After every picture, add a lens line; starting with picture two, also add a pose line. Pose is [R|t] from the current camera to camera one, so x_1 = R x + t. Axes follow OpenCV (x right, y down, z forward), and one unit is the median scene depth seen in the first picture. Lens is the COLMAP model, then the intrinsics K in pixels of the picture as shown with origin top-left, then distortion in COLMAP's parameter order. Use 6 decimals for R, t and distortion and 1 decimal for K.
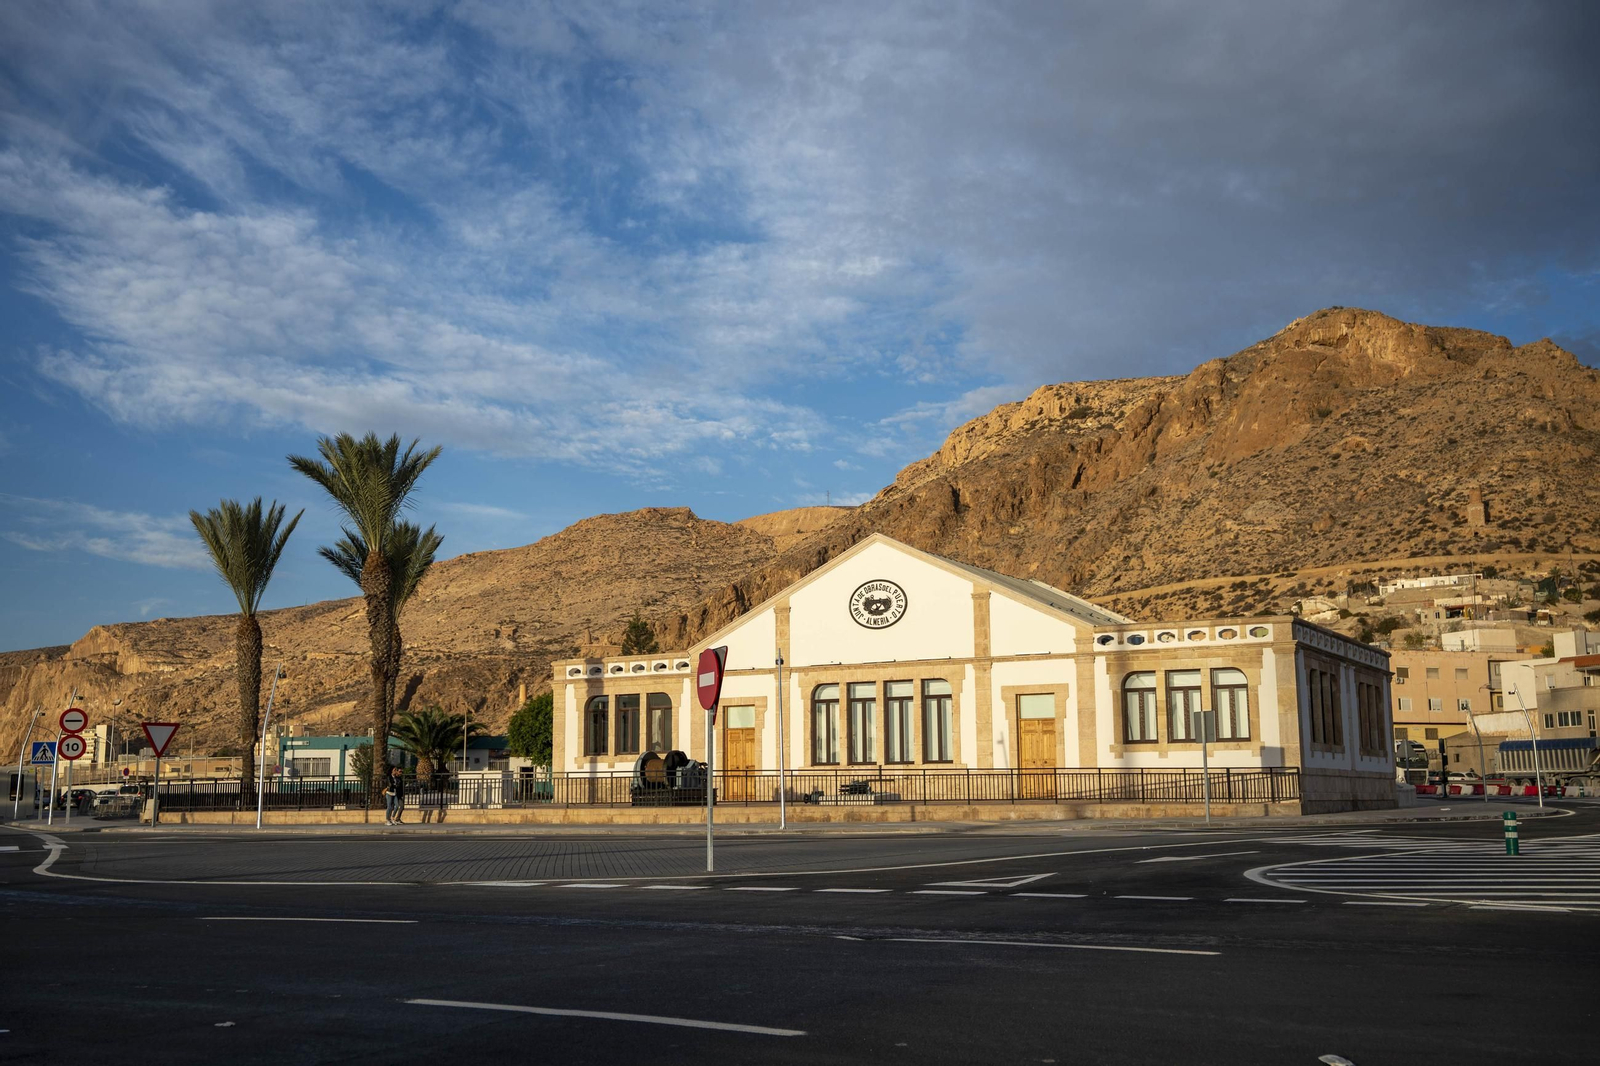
lens RADIAL K [[1655.4, 0, 798.6], [0, 1655.4, 522.9], [0, 0, 1]] dist [0.028642, 0.150621]
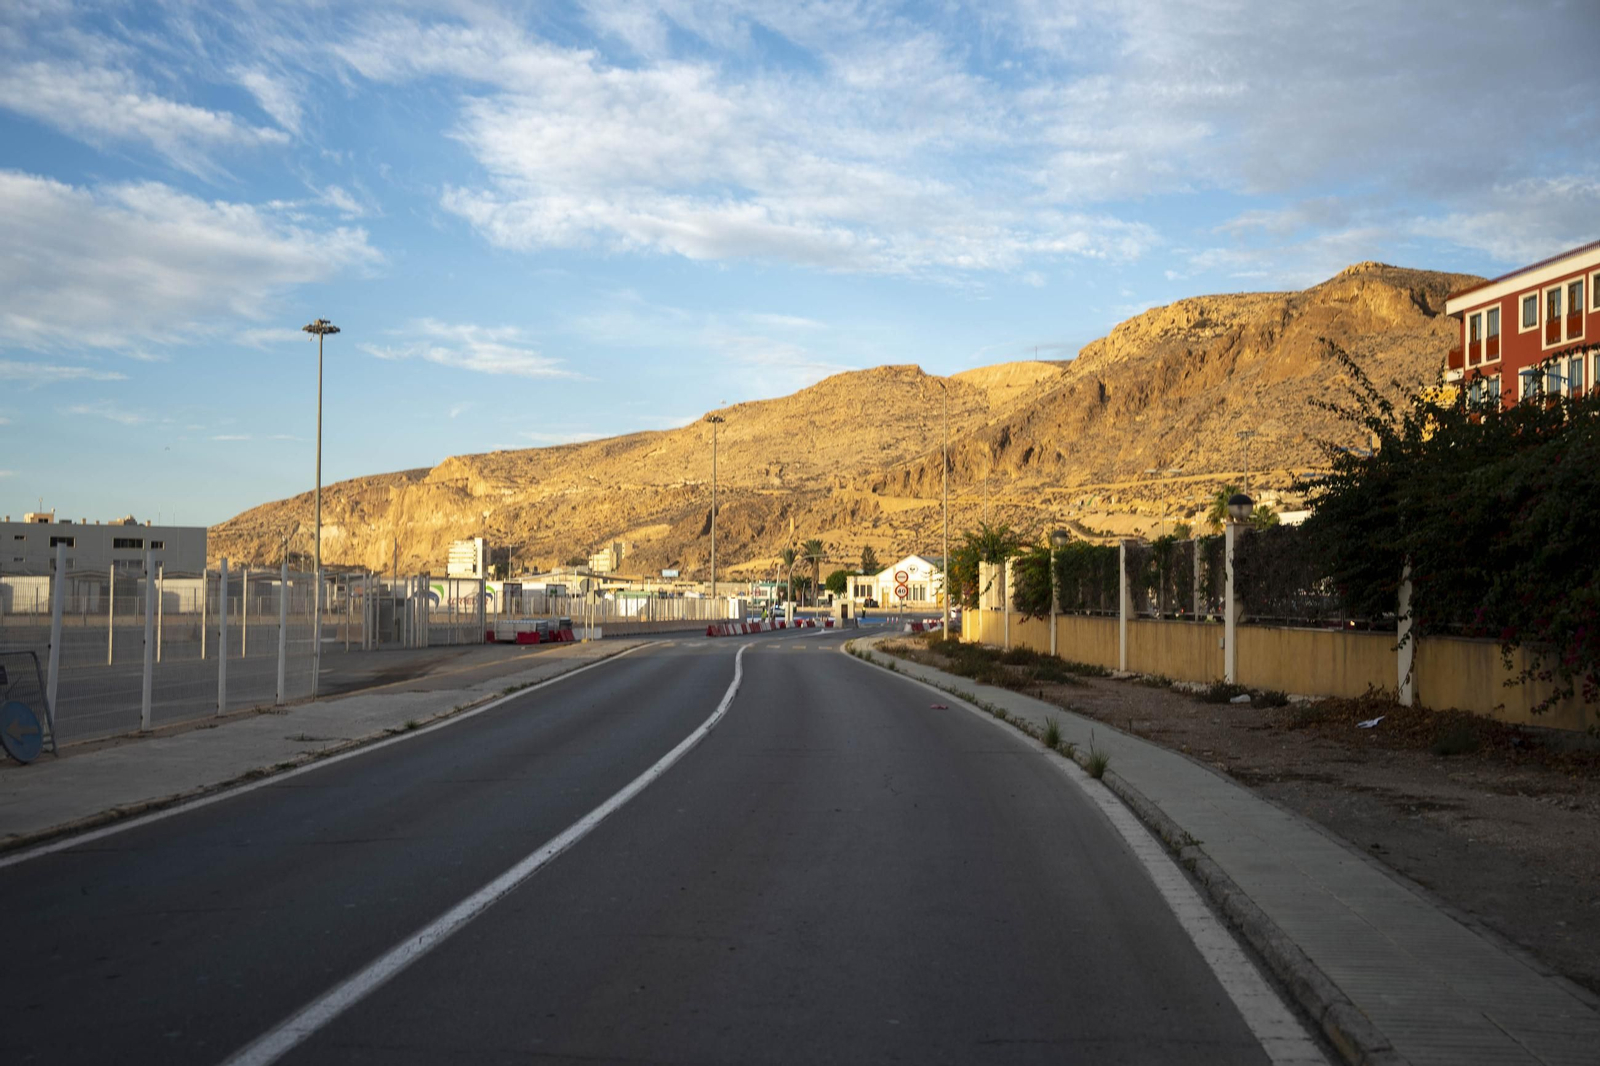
lens RADIAL K [[1750.0, 0, 769.8], [0, 1750.0, 534.4], [0, 0, 1]] dist [0.057278, 0.015849]
pose [[0.987242, 0.008765, -0.158985, 0.065929], [0.011692, 0.991797, 0.127286, -0.104287], [0.158797, -0.127521, 0.979041, -0.603685]]
